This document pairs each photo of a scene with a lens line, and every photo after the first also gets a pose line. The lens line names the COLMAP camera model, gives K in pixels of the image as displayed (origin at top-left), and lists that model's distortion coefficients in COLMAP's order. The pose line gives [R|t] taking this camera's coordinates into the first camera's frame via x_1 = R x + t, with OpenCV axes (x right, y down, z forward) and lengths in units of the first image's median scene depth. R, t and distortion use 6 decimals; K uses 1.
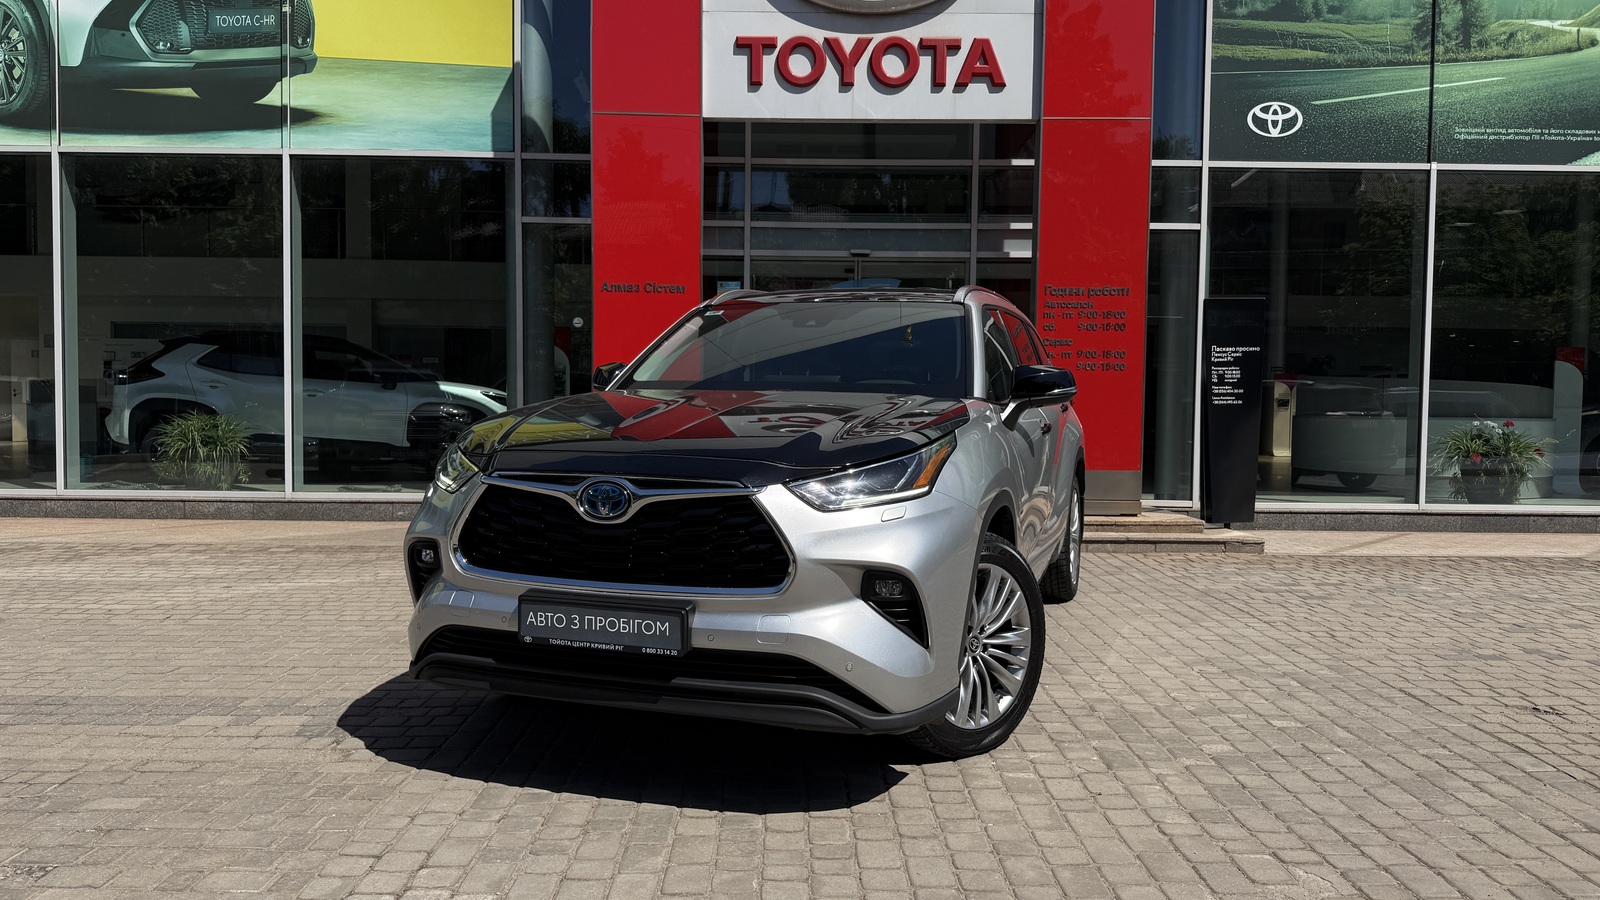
lens RADIAL K [[1123.7, 0, 800.0], [0, 1123.7, 450.0], [0, 0, 1]] dist [0.005108, -0.007878]
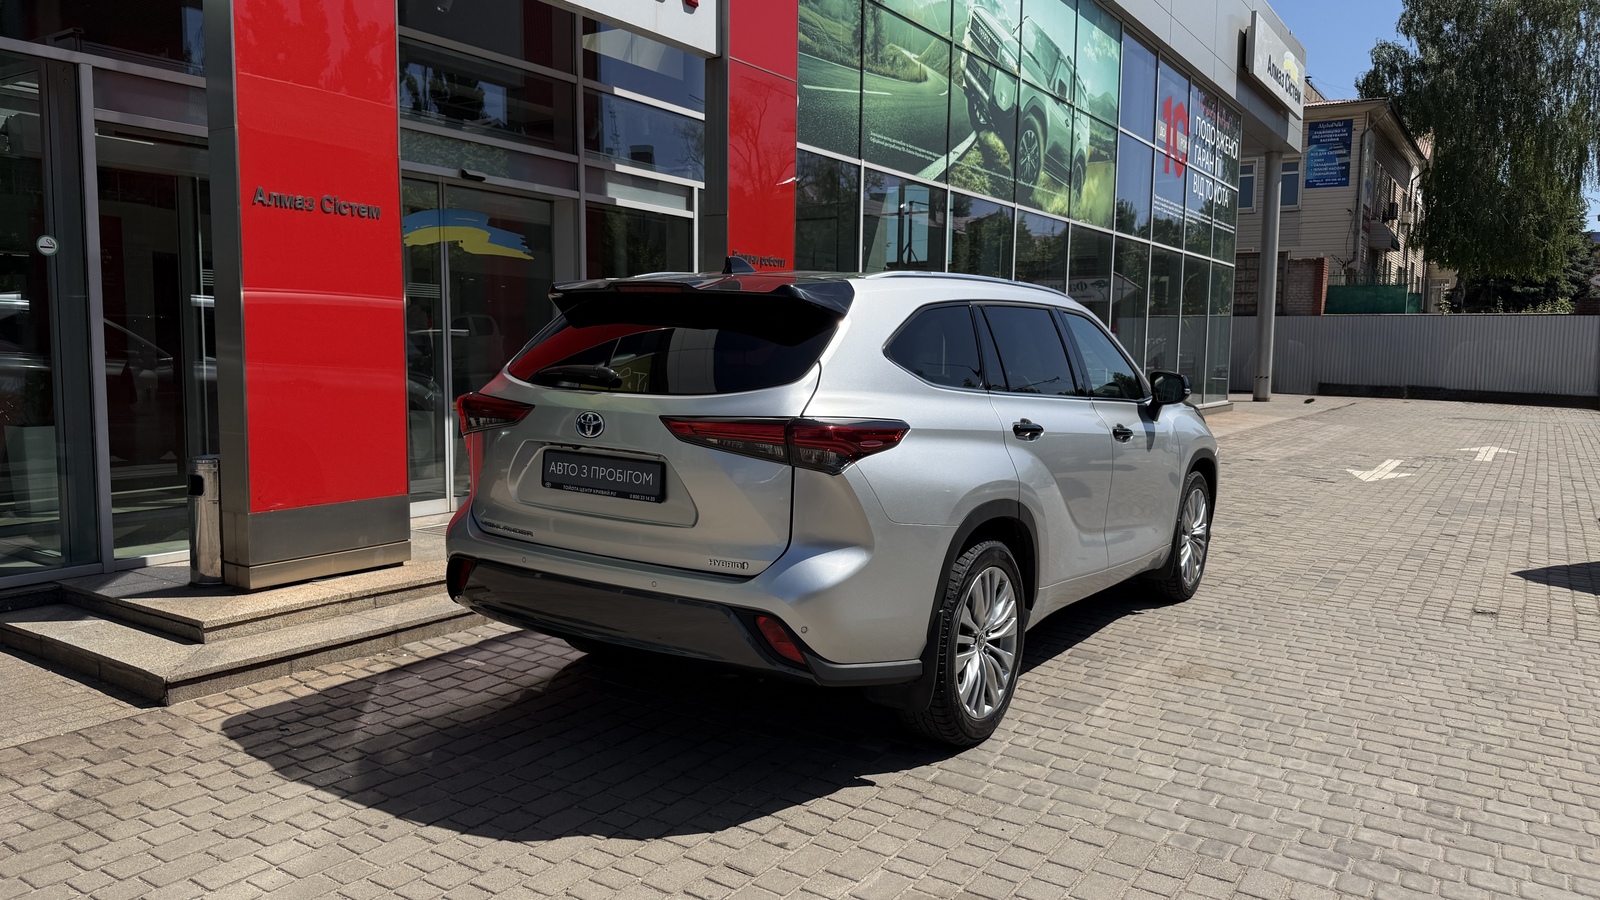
lens RADIAL K [[1099.7, 0, 796.2], [0, 1099.7, 470.7], [0, 0, 1]] dist [0.106983, -0.162944]
pose [[0.560359, -0.097215, 0.822525, -0.450312], [0.026525, 0.994685, 0.099492, -0.052764], [-0.827825, -0.033934, 0.559960, 0.411026]]
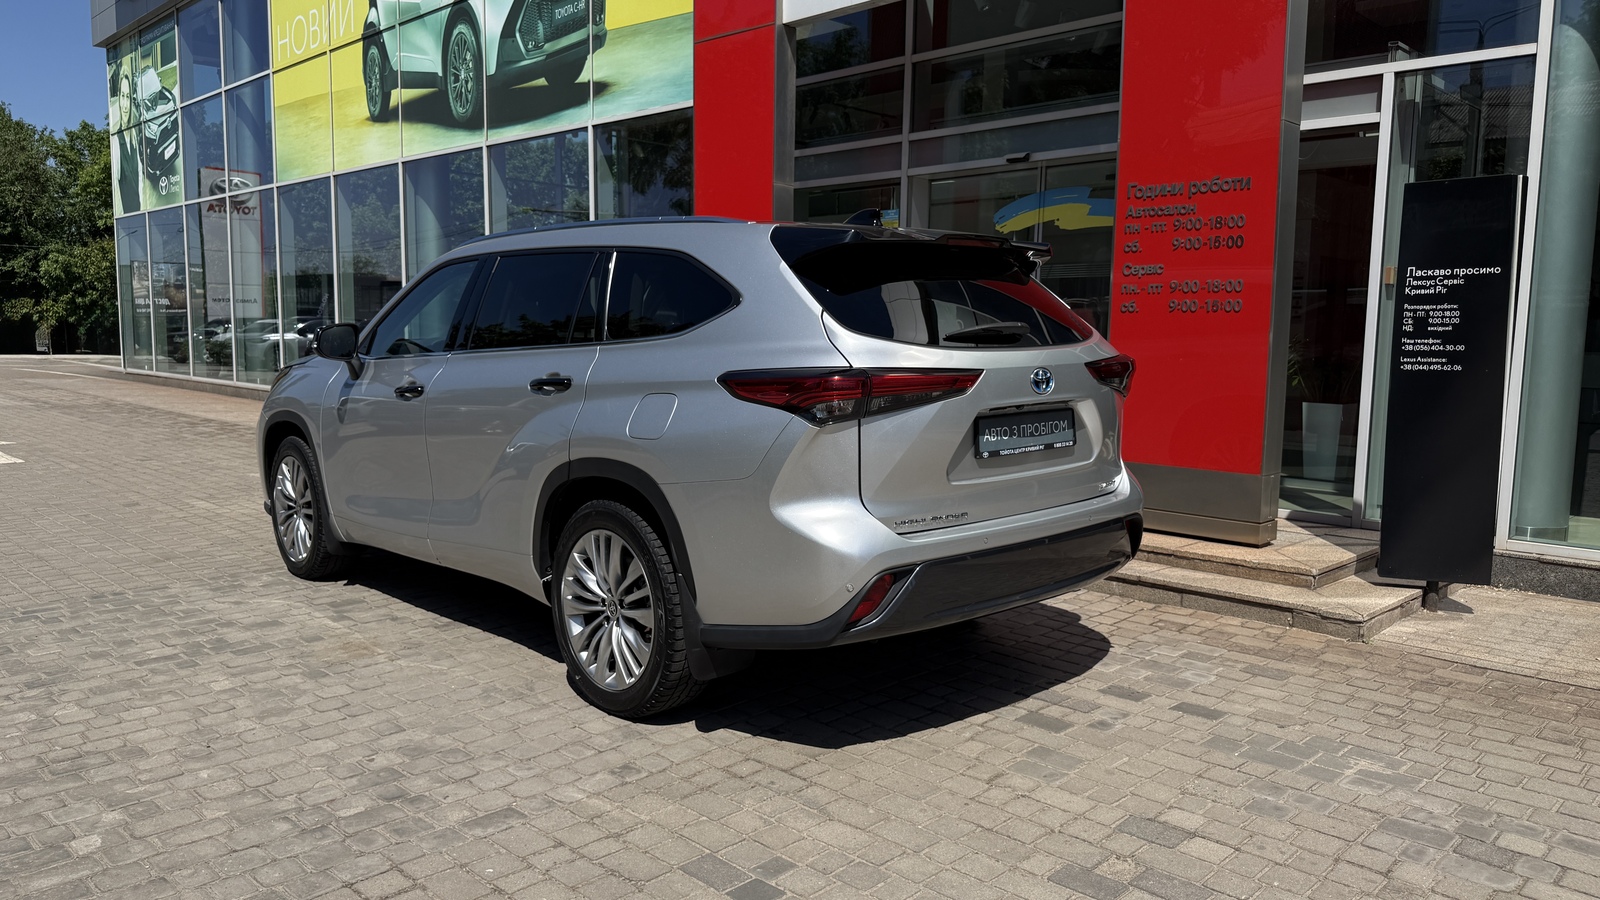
lens RADIAL K [[1139.5, 0, 800.0], [0, 1139.5, 450.0], [0, 0, 1]] dist [0.042838, -0.058428]
pose [[0.703635, 0.073355, -0.706765, 0.515038], [-0.033418, 0.996973, 0.070205, -0.028519], [0.709775, -0.025780, 0.703957, 0.340276]]
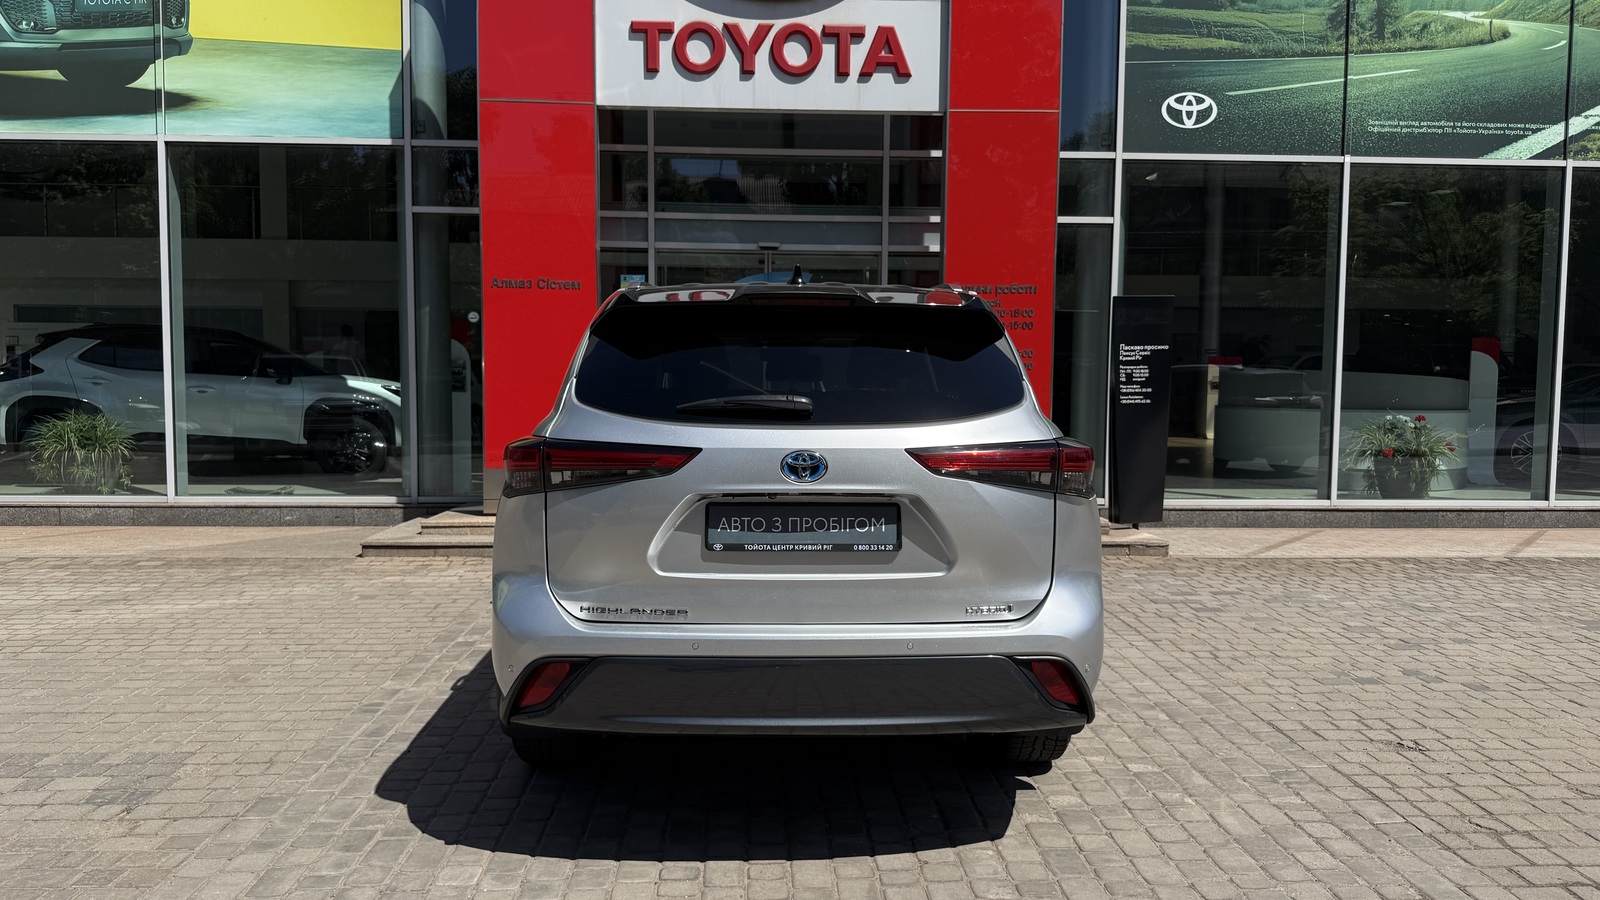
lens RADIAL K [[1131.0, 0, 798.4], [0, 1131.0, 453.3], [0, 0, 1]] dist [-0.001302, -0.004757]
pose [[0.999211, -0.005494, 0.039347, 0.041411], [0.004468, 0.999649, 0.026106, -0.022182], [-0.039476, -0.025910, 0.998885, 0.020186]]
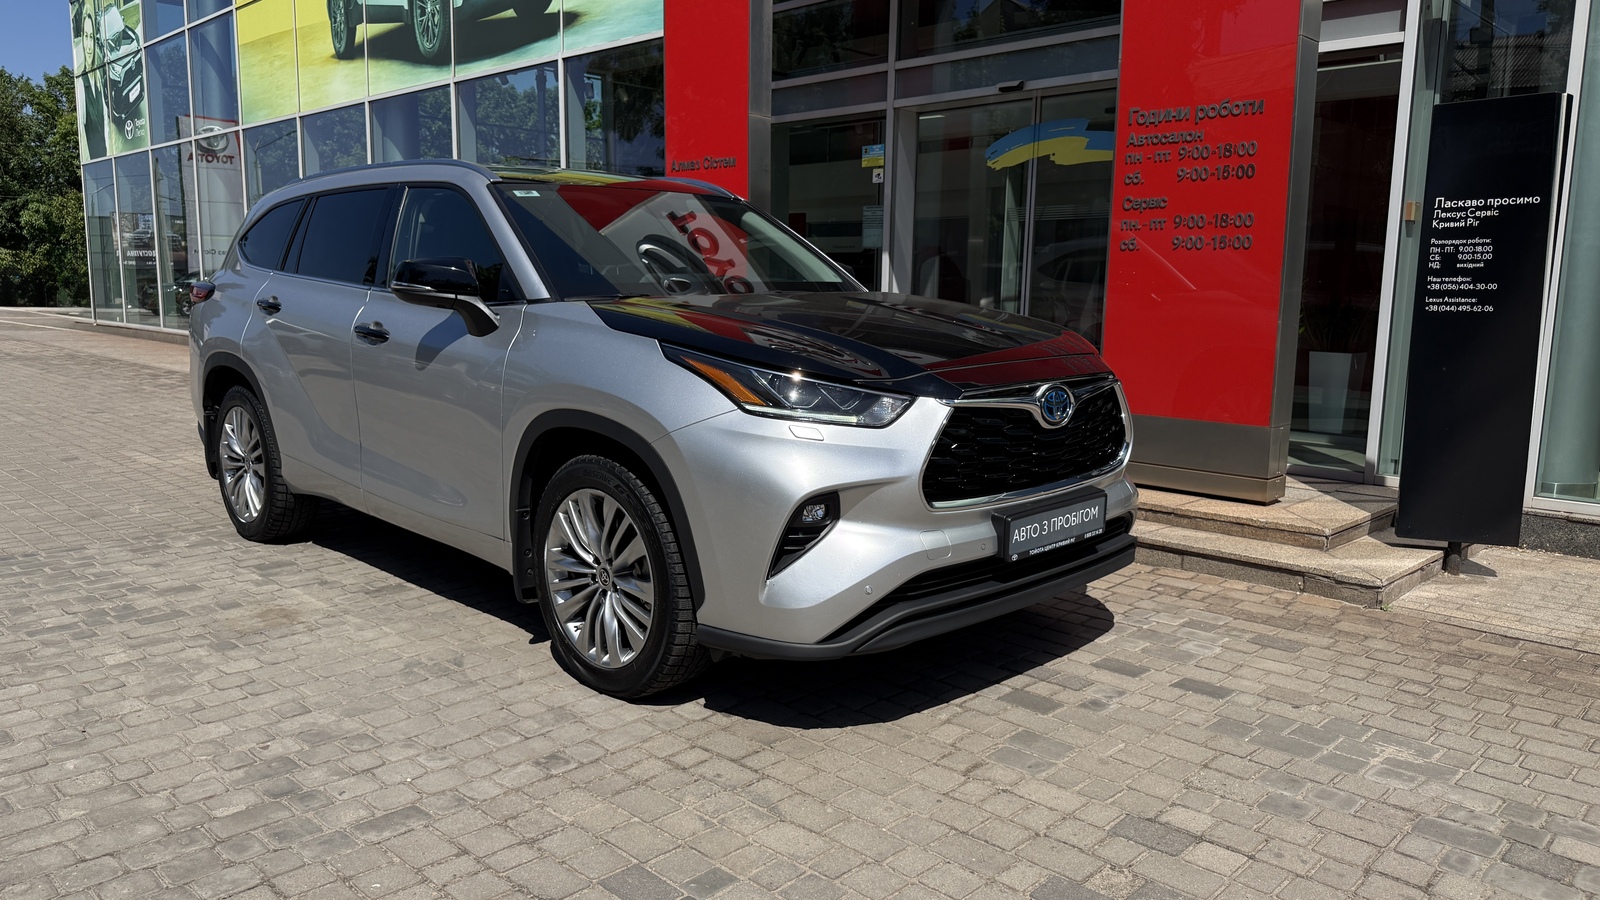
lens RADIAL K [[1139.5, 0, 800.0], [0, 1139.5, 450.0], [0, 0, 1]] dist [0.042838, -0.058428]
pose [[0.707013, 0.100923, -0.699962, 0.491132], [-0.034327, 0.993496, 0.108572, -0.022874], [0.706367, -0.052735, 0.705879, 0.380260]]
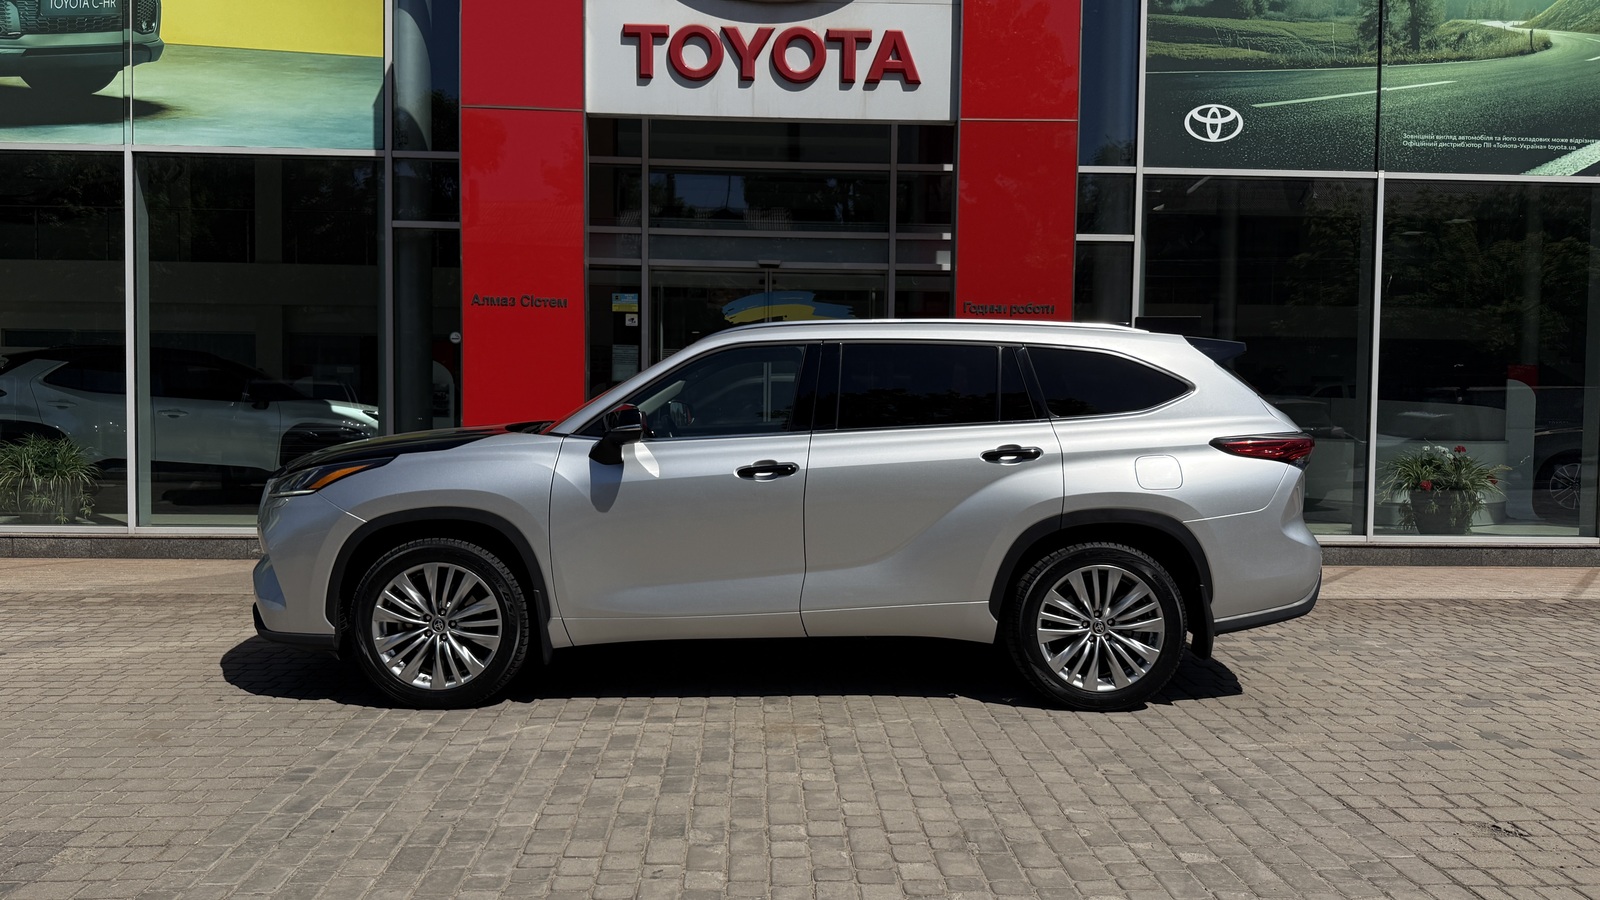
lens RADIAL K [[1132.8, 0, 800.0], [0, 1132.8, 450.0], [0, 0, 1]] dist [-0.002487, -0.003698]
pose [[0.999379, -0.000381, 0.035240, 0.047848], [0.000516, 0.999993, -0.003803, -0.020404], [-0.035238, 0.003818, 0.999372, 0.078548]]
